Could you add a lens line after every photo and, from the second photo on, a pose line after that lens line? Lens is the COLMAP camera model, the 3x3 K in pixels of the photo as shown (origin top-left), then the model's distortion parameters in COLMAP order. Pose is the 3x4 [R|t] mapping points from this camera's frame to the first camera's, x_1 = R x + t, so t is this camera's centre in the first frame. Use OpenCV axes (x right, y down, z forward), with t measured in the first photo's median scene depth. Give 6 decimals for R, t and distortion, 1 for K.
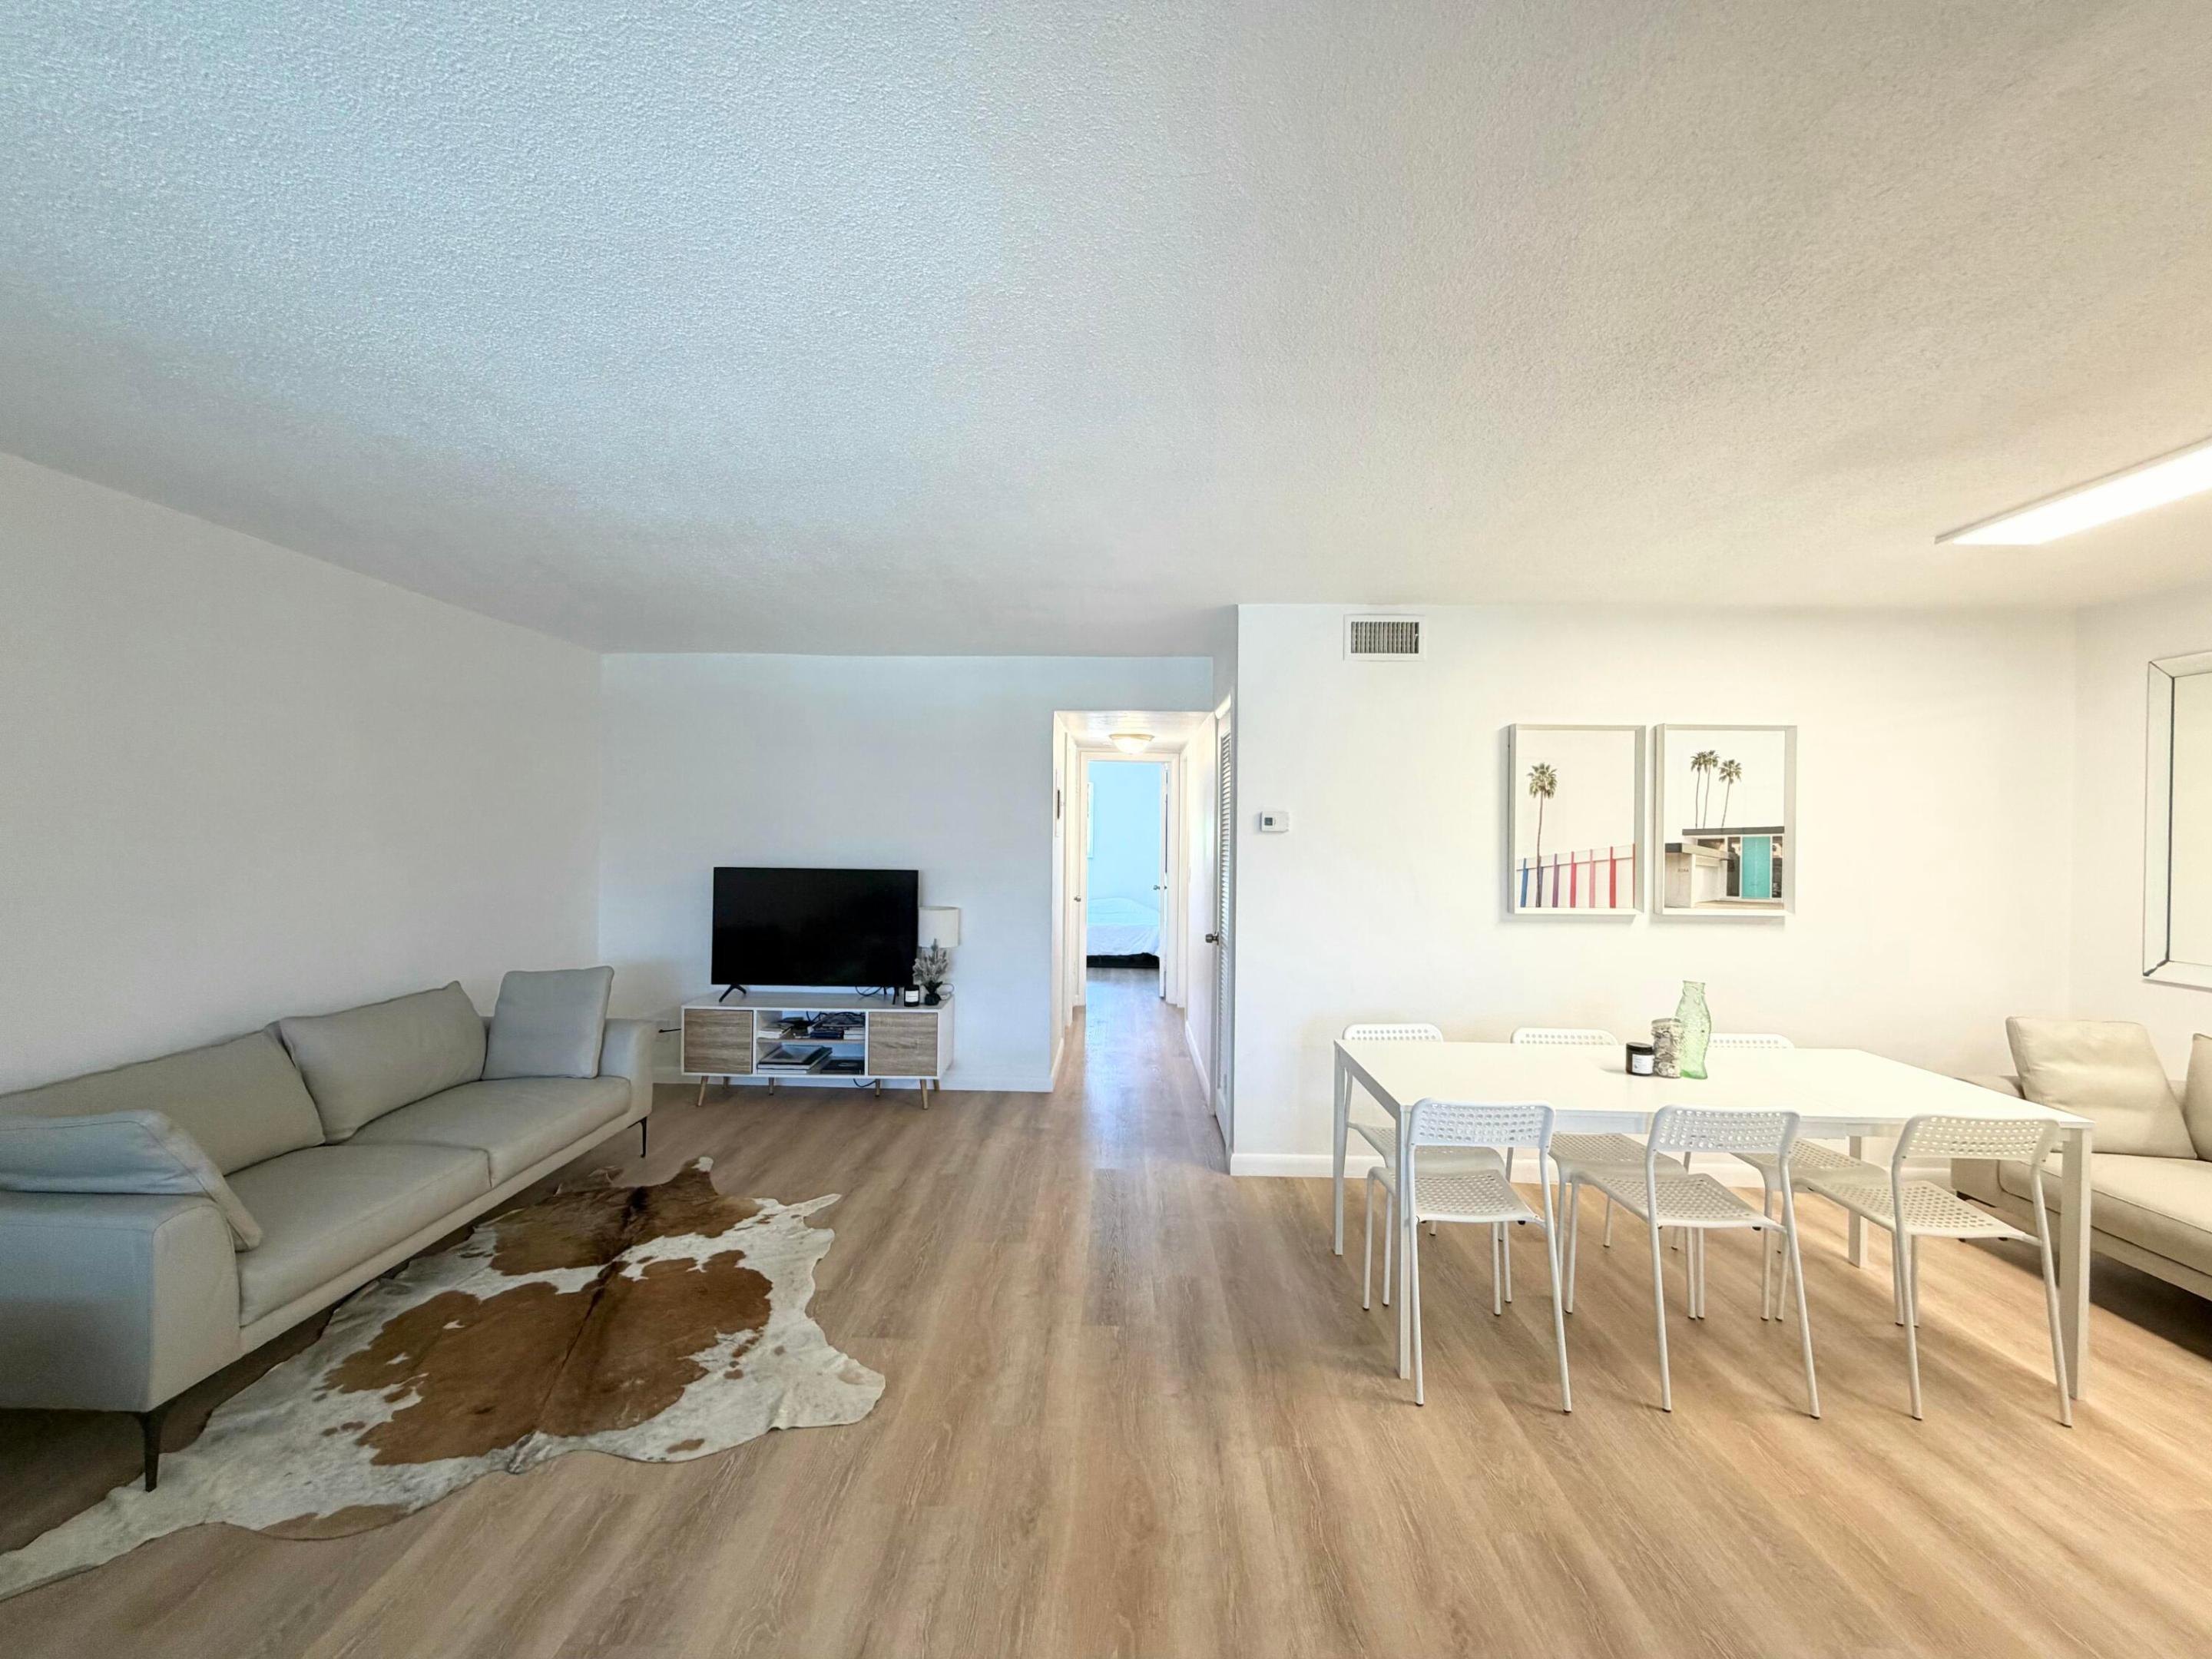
lens RADIAL K [[887.5, 0, 1101.0], [0, 887.5, 824.6], [0, 0, 1]] dist [0.000679, 0.000112]
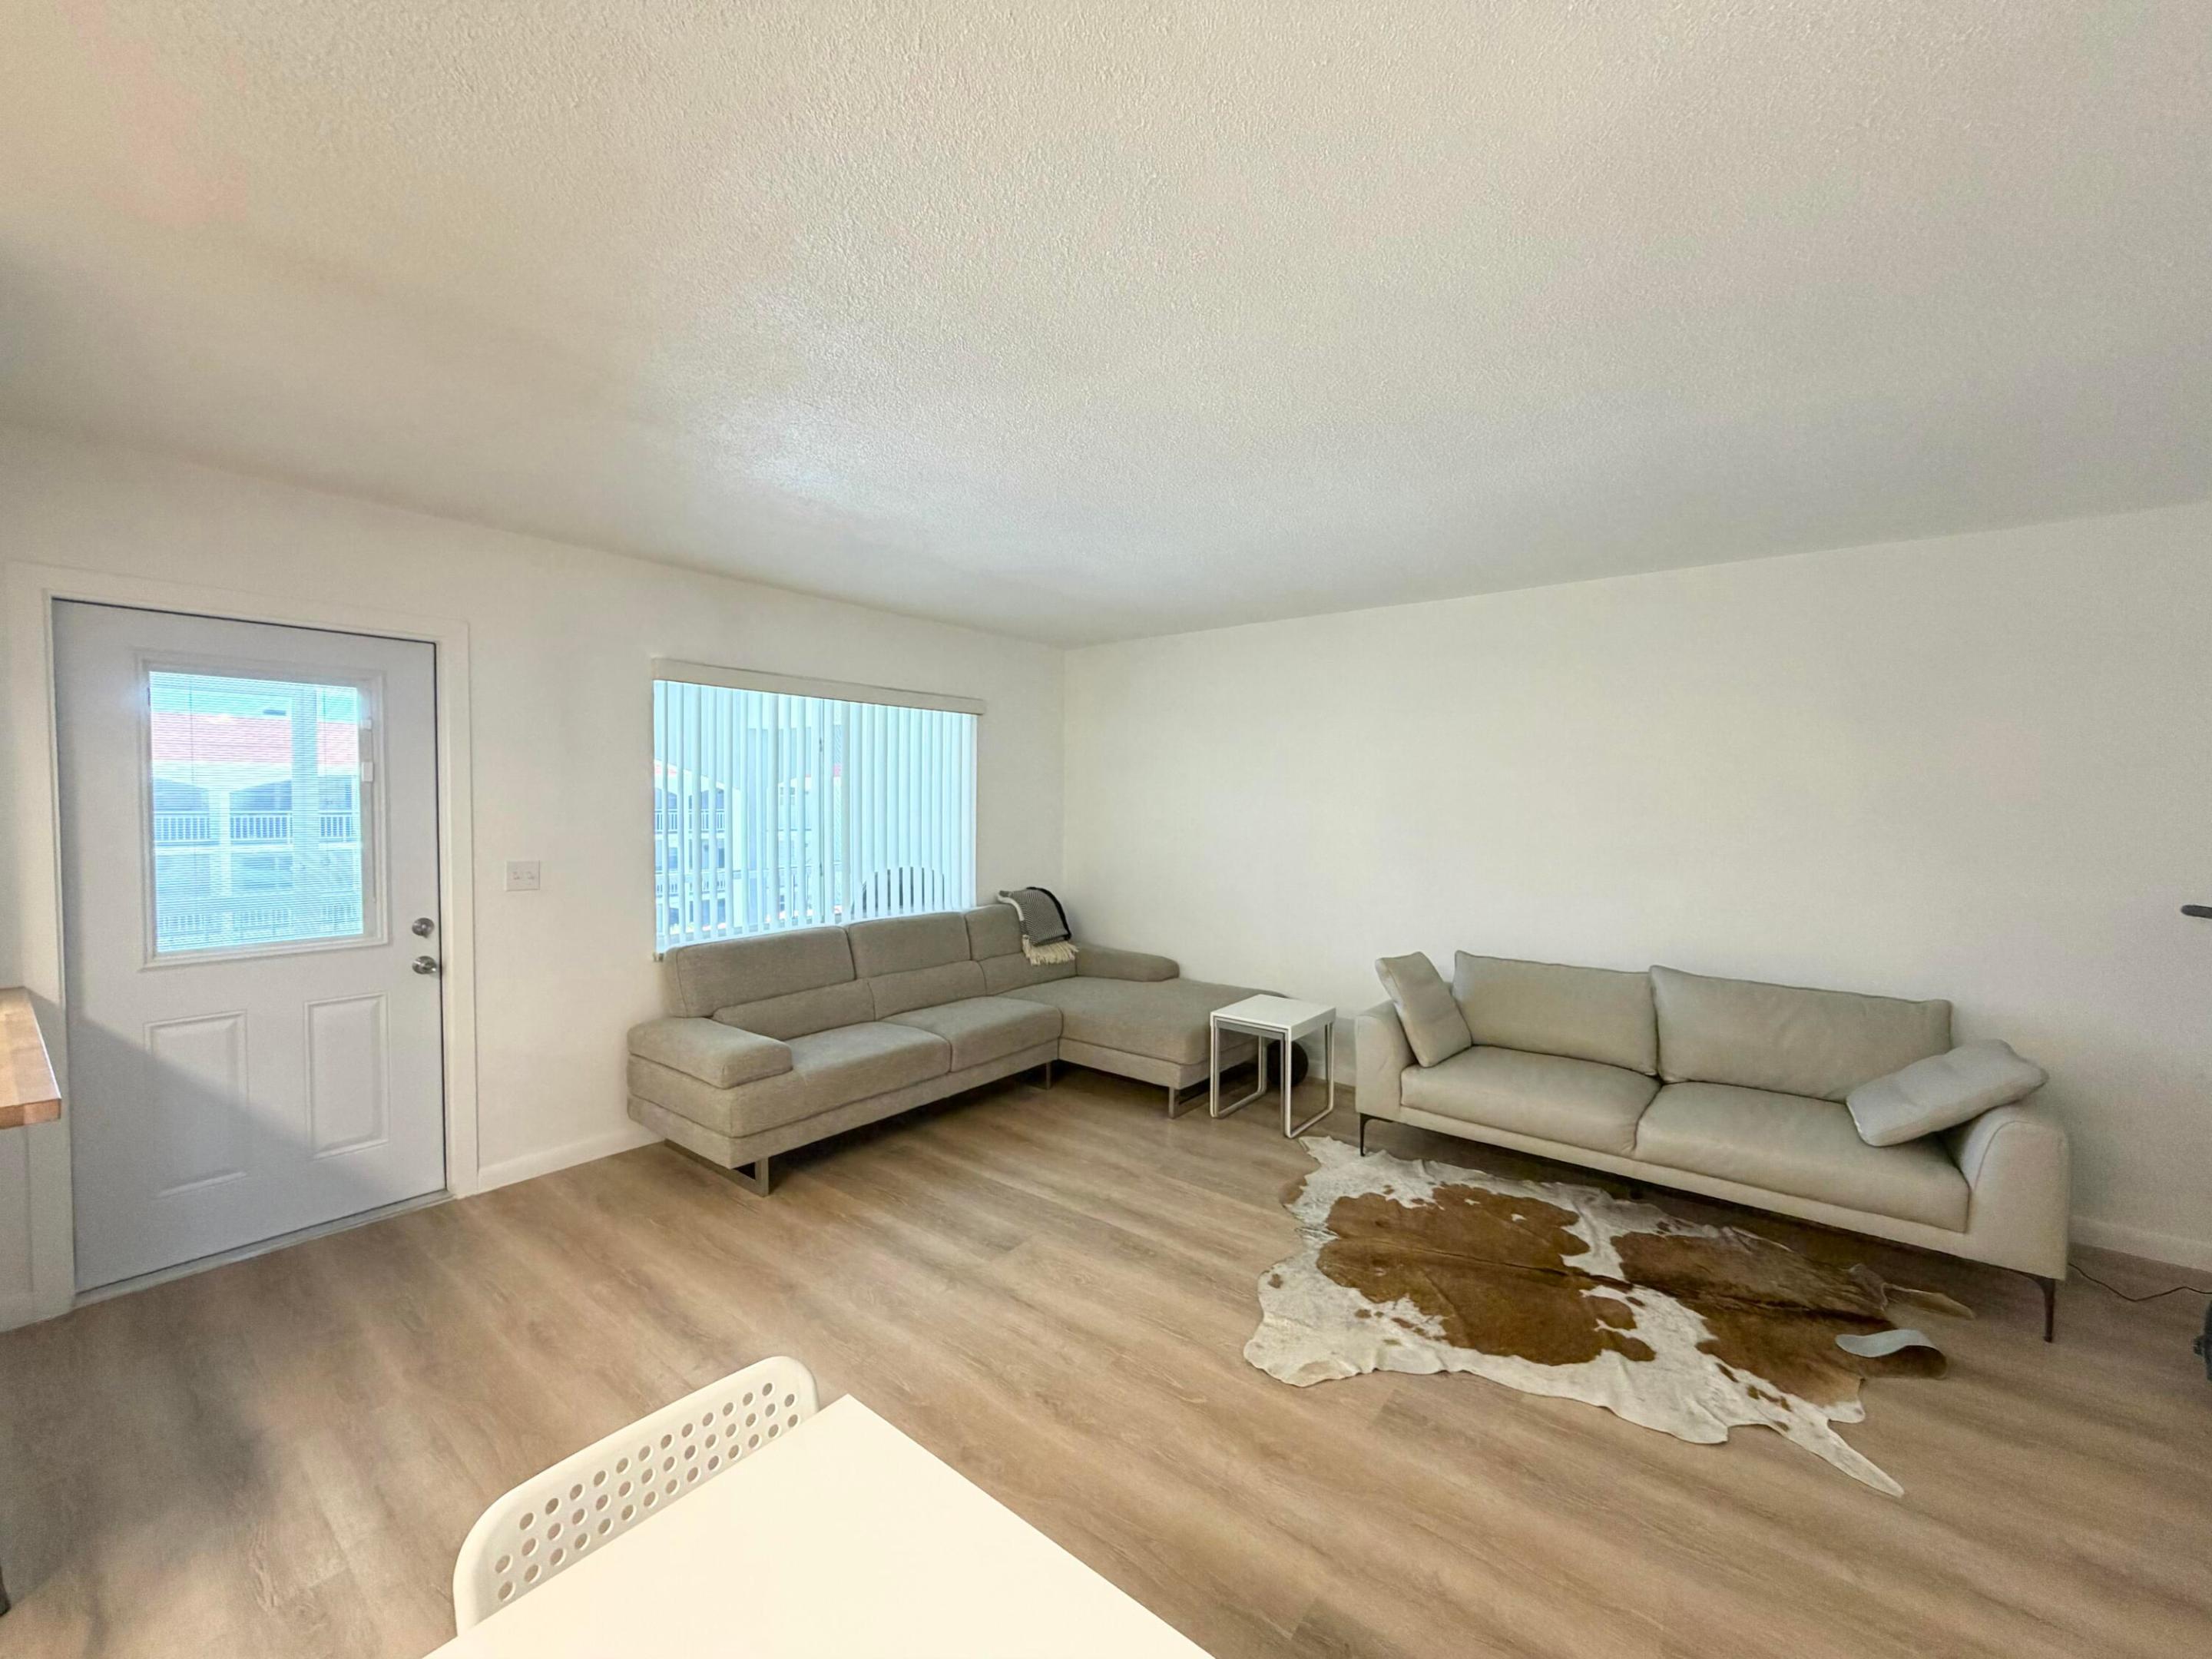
lens RADIAL K [[887.5, 0, 1103.9], [0, 887.5, 826.3], [0, 0, 1]] dist [0.000679, 0.000112]
pose [[-0.607851, 0.004859, -0.794036, 0.528173], [-0.013183, 0.999782, 0.016210, 0.016137], [0.793941, 0.020321, -0.607655, 1.176160]]
